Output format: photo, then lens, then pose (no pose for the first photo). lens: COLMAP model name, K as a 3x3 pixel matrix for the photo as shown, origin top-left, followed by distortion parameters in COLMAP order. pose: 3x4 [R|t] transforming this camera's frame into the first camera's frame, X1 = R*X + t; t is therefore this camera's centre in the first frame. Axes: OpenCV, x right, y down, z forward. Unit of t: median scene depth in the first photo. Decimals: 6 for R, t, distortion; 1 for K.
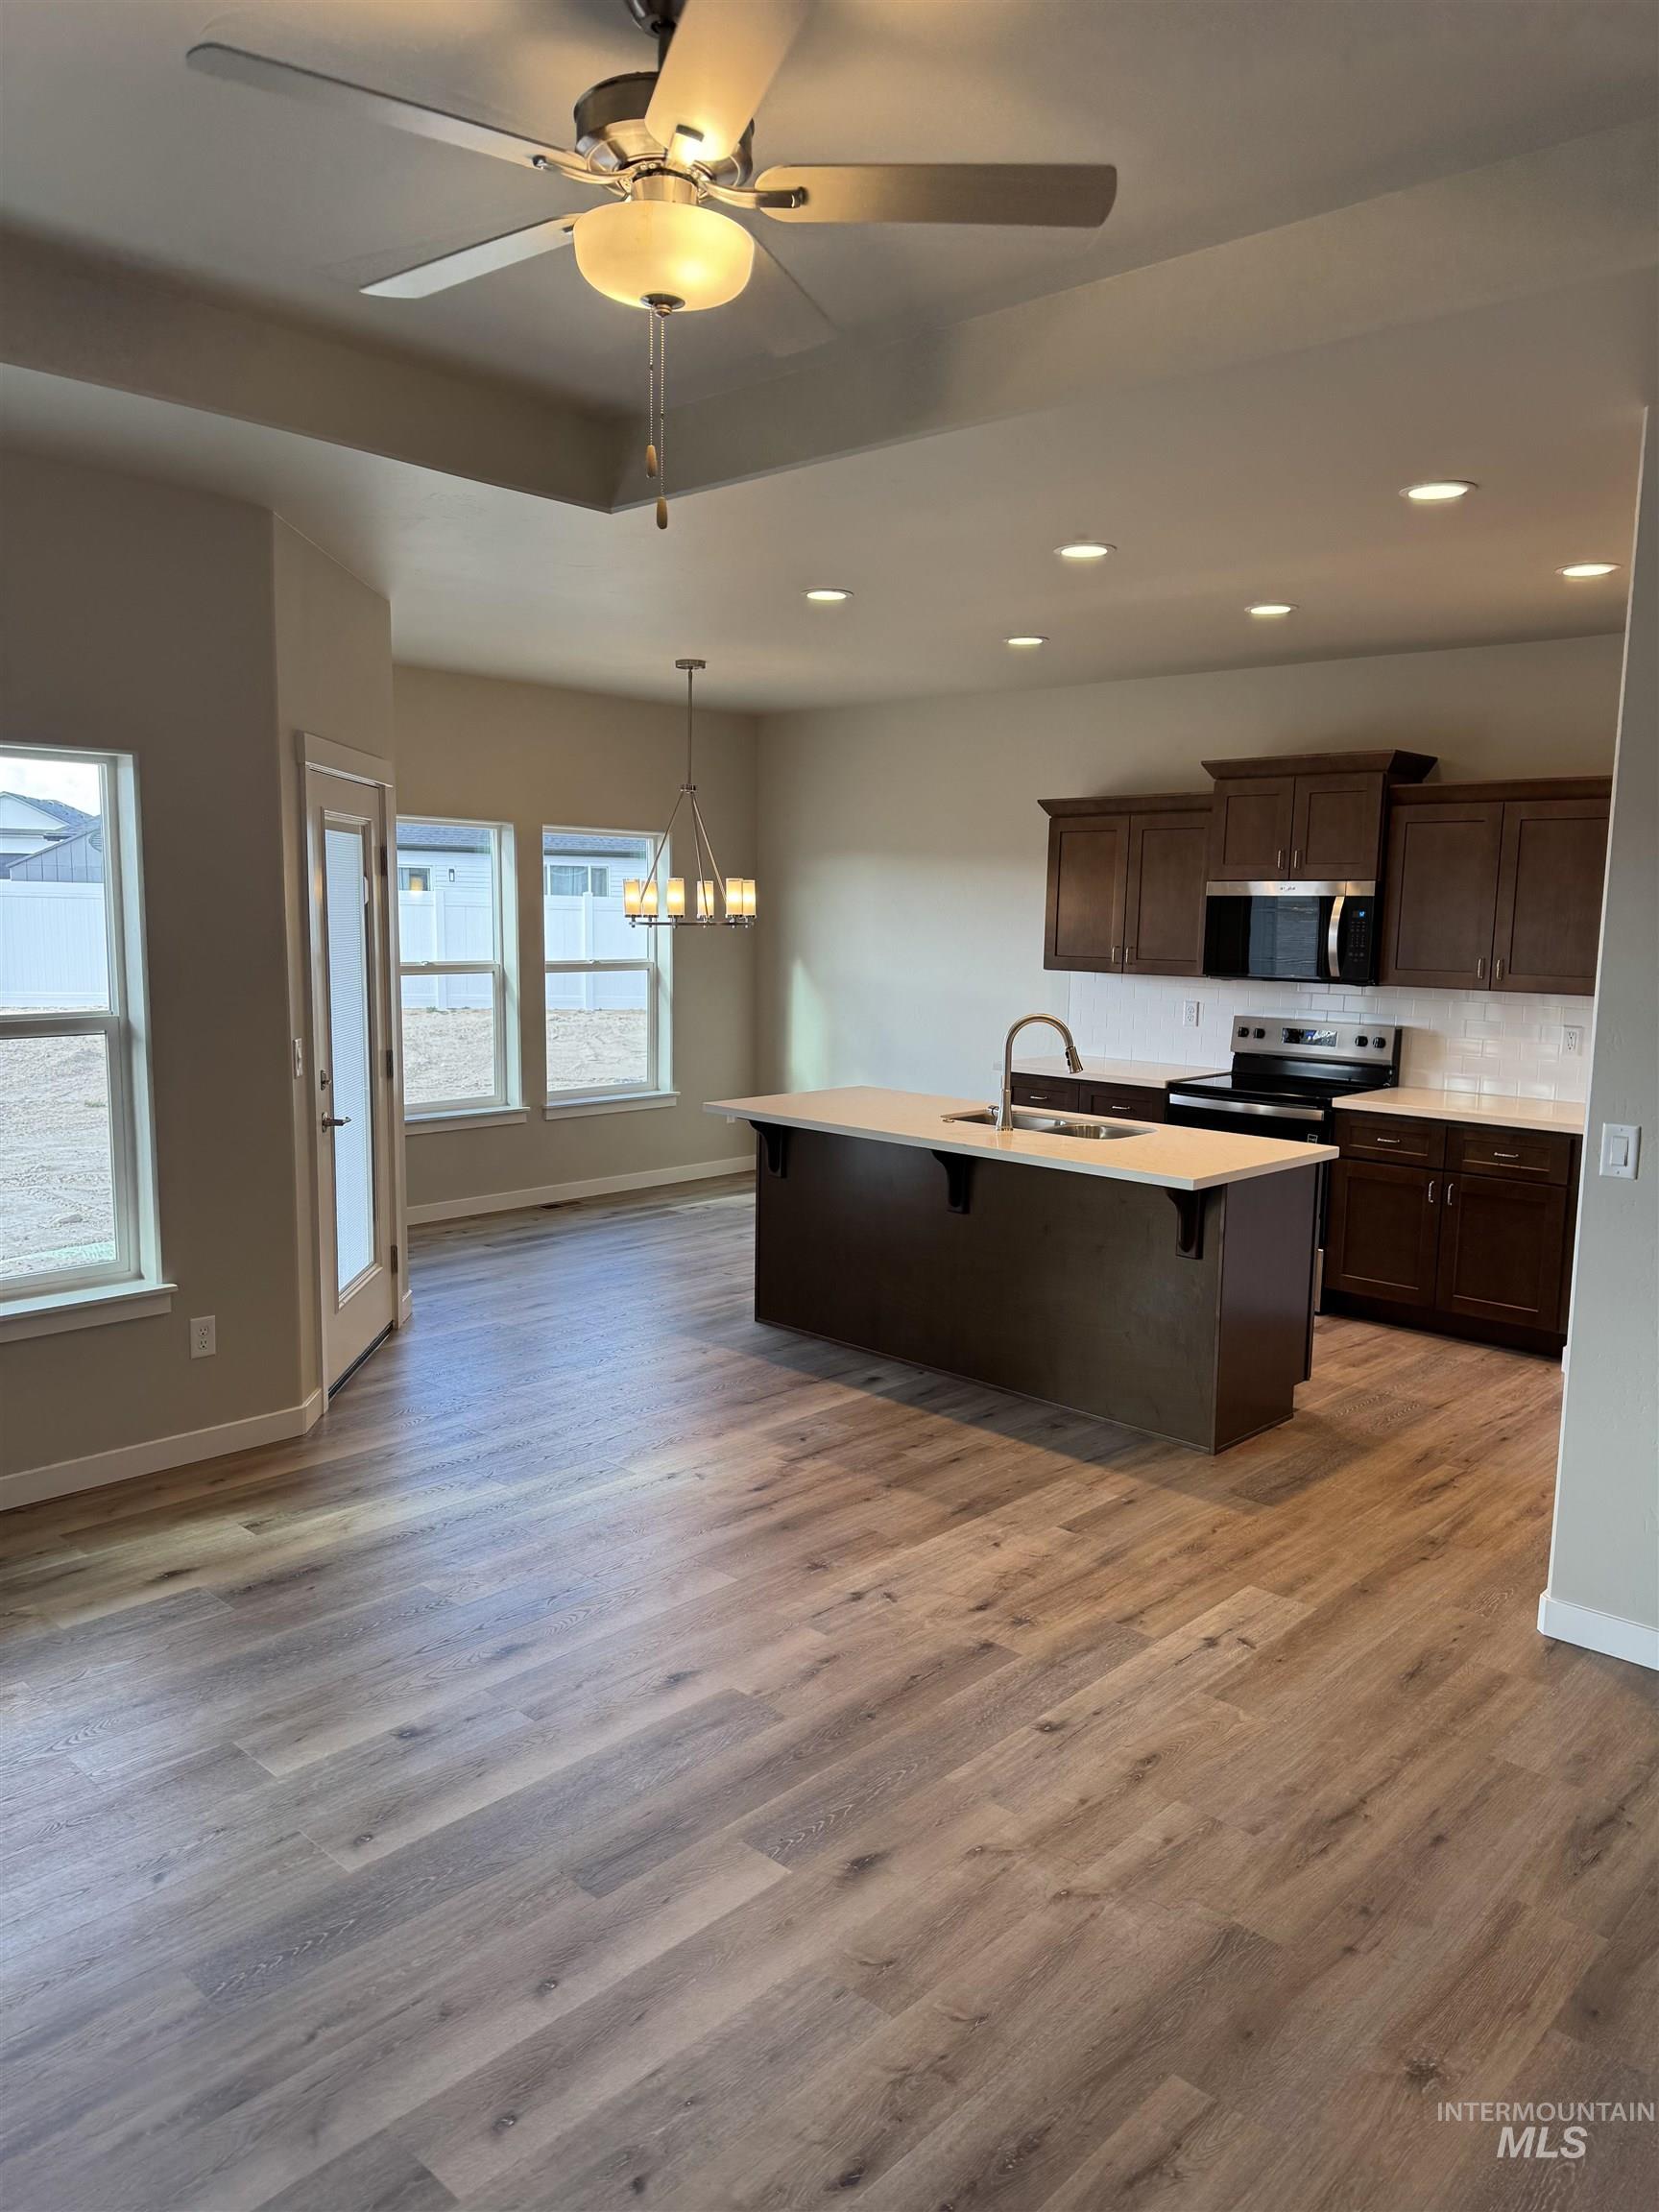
lens RADIAL K [[1551.4, 0, 814.6], [0, 1551.4, 1094.2], [0, 0, 1]] dist [0.051254, -0.057847]
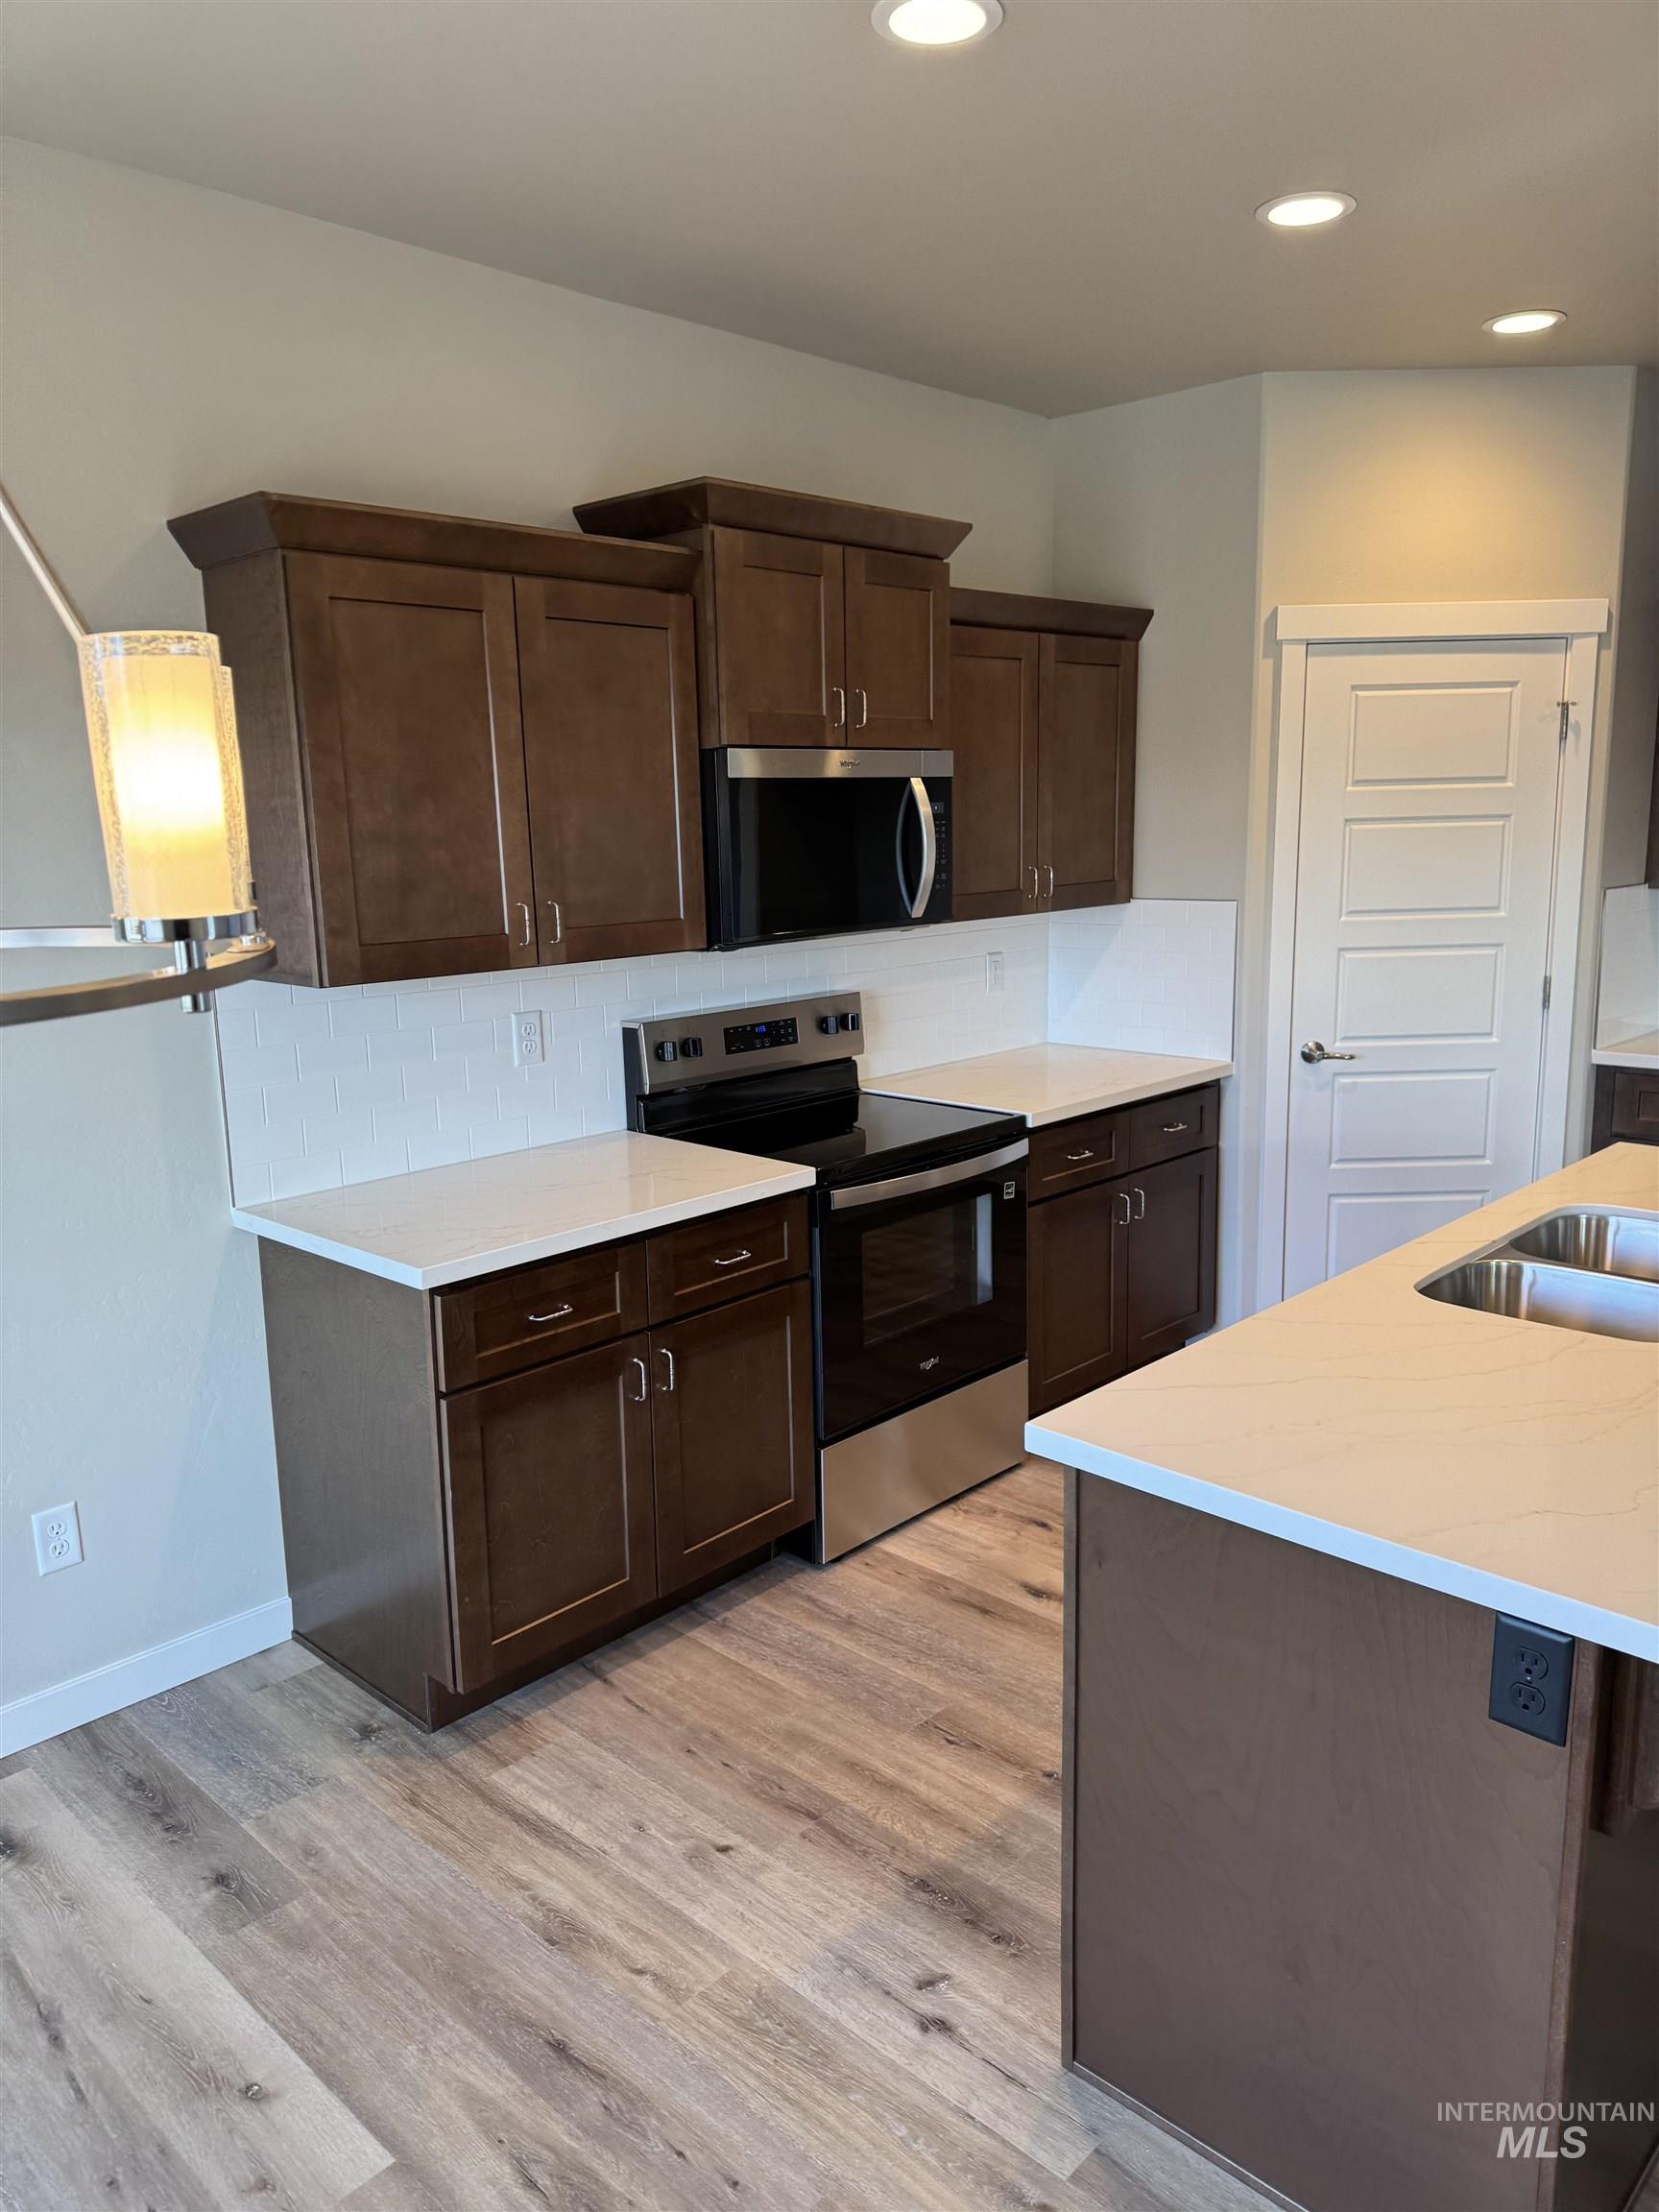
lens RADIAL K [[1551.4, 0, 816.8], [0, 1551.4, 1089.1], [0, 0, 1]] dist [0.051254, -0.057847]
pose [[0.009447, -0.206660, 0.978367, -0.218092], [0.147335, 0.968020, 0.203052, -0.122015], [-0.989042, 0.142229, 0.039593, 0.929706]]
